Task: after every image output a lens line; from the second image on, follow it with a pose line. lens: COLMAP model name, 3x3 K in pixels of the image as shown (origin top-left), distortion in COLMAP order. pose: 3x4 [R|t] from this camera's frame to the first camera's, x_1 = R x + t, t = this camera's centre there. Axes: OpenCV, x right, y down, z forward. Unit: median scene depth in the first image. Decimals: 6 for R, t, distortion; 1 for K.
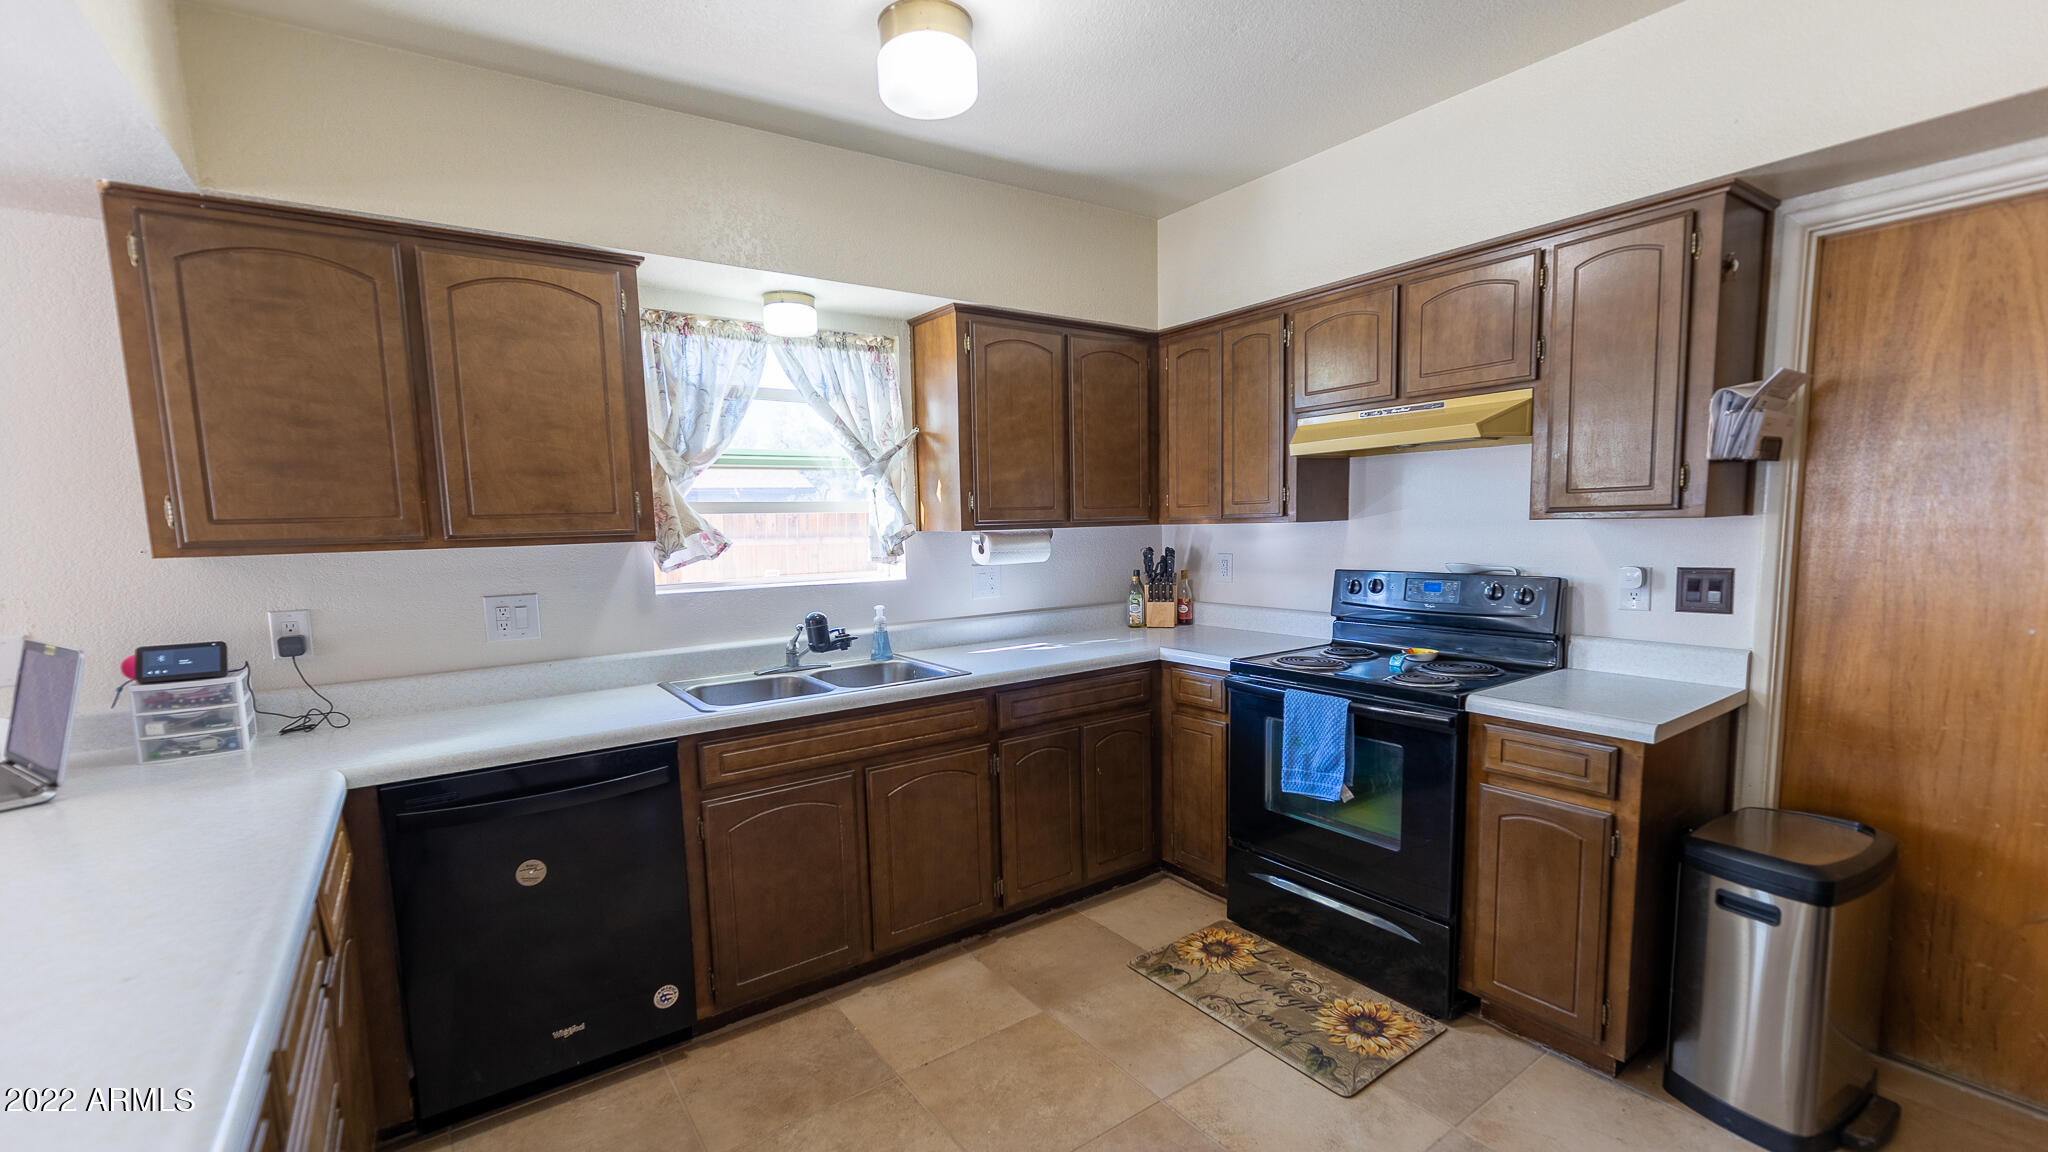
lens RADIAL K [[836.7, 0, 1014.2], [0, 836.7, 615.5], [0, 0, 1]] dist [-0.007729, 0.001454]
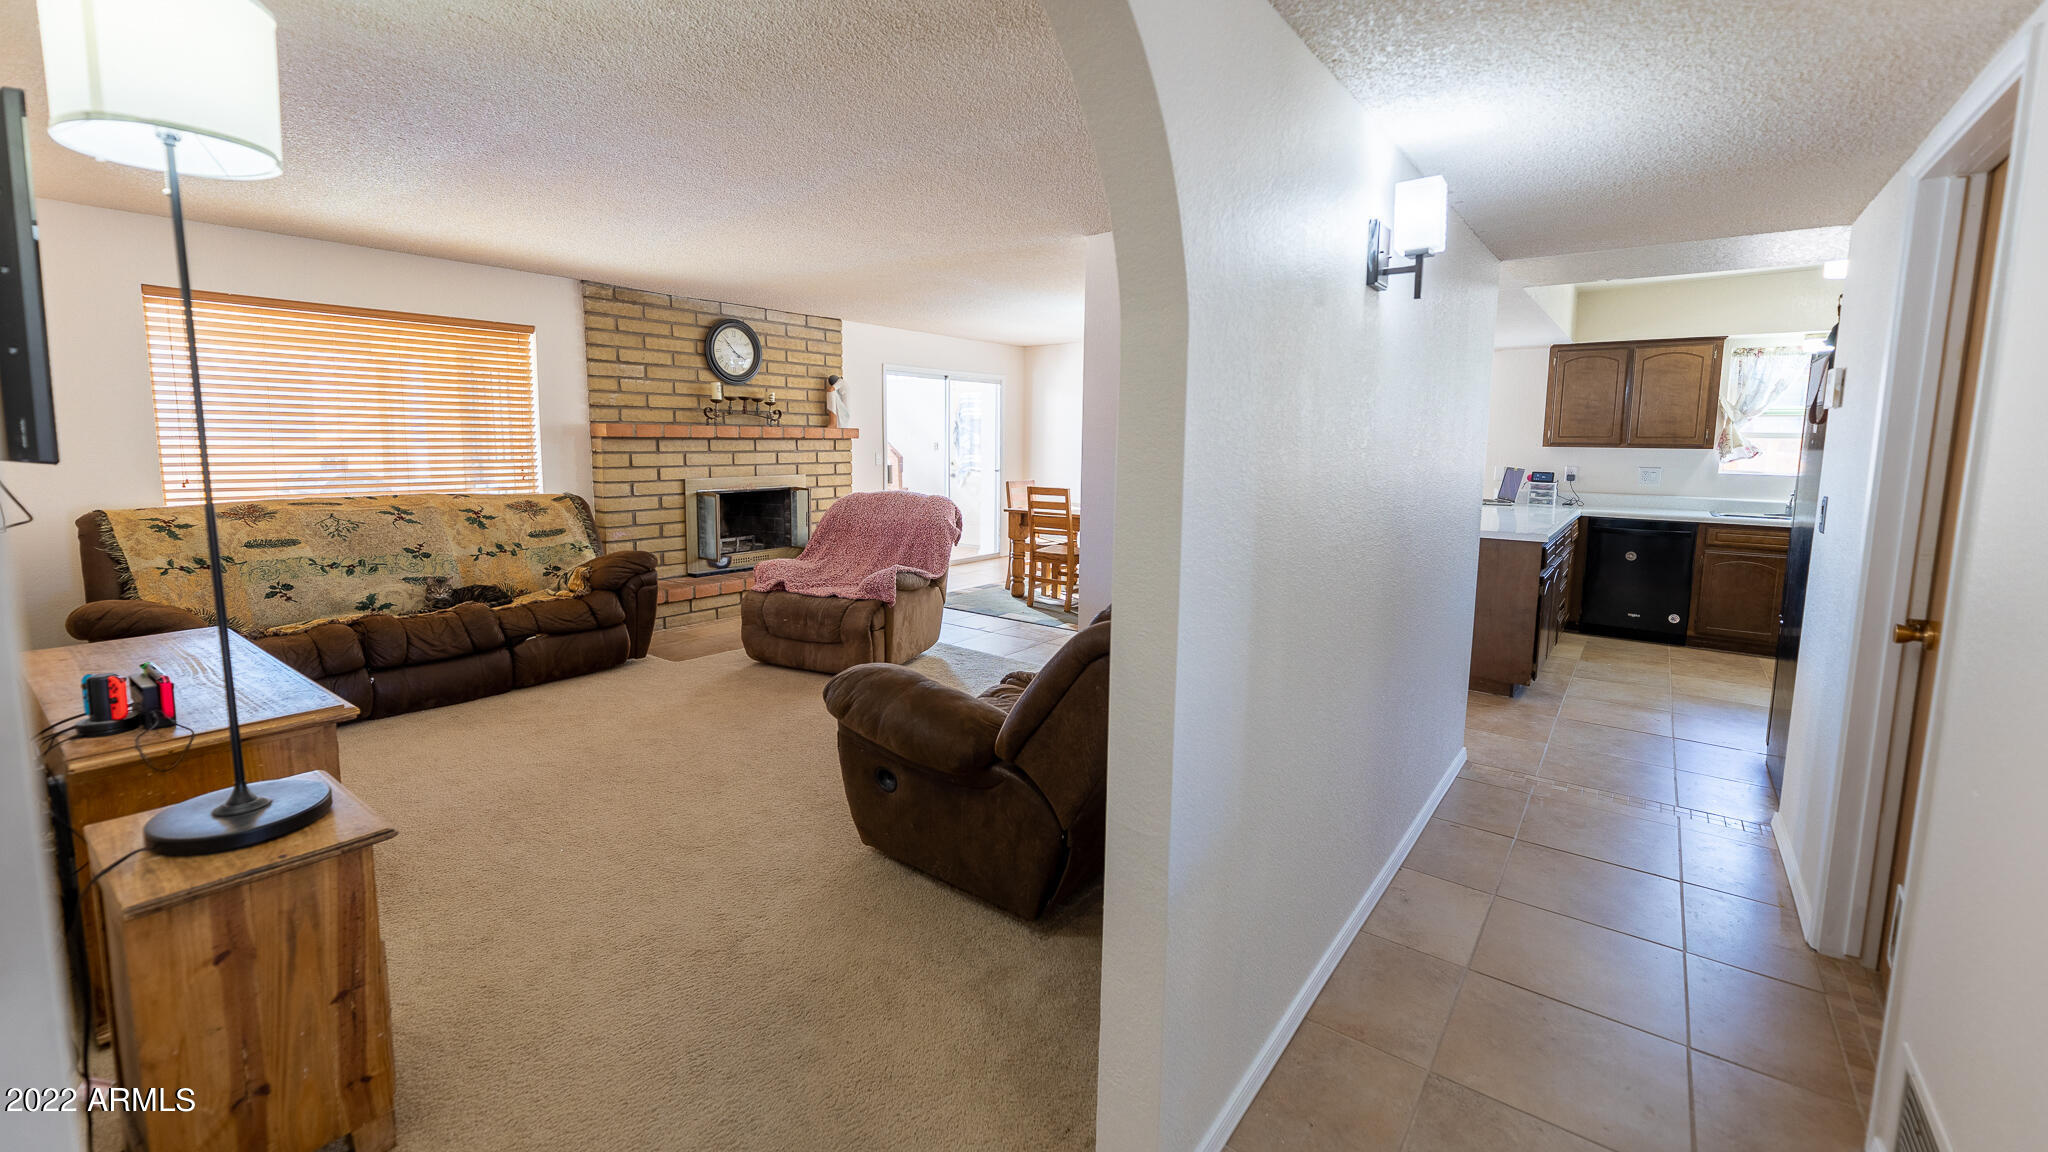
lens RADIAL K [[836.7, 0, 1016.5], [0, 836.7, 533.4], [0, 0, 1]] dist [-0.007729, 0.001454]
pose [[0.297756, 0.135689, -0.944950, 1.309531], [-0.128030, 0.986581, 0.101325, 0.170047], [0.946018, 0.090811, 0.311133, -1.681500]]
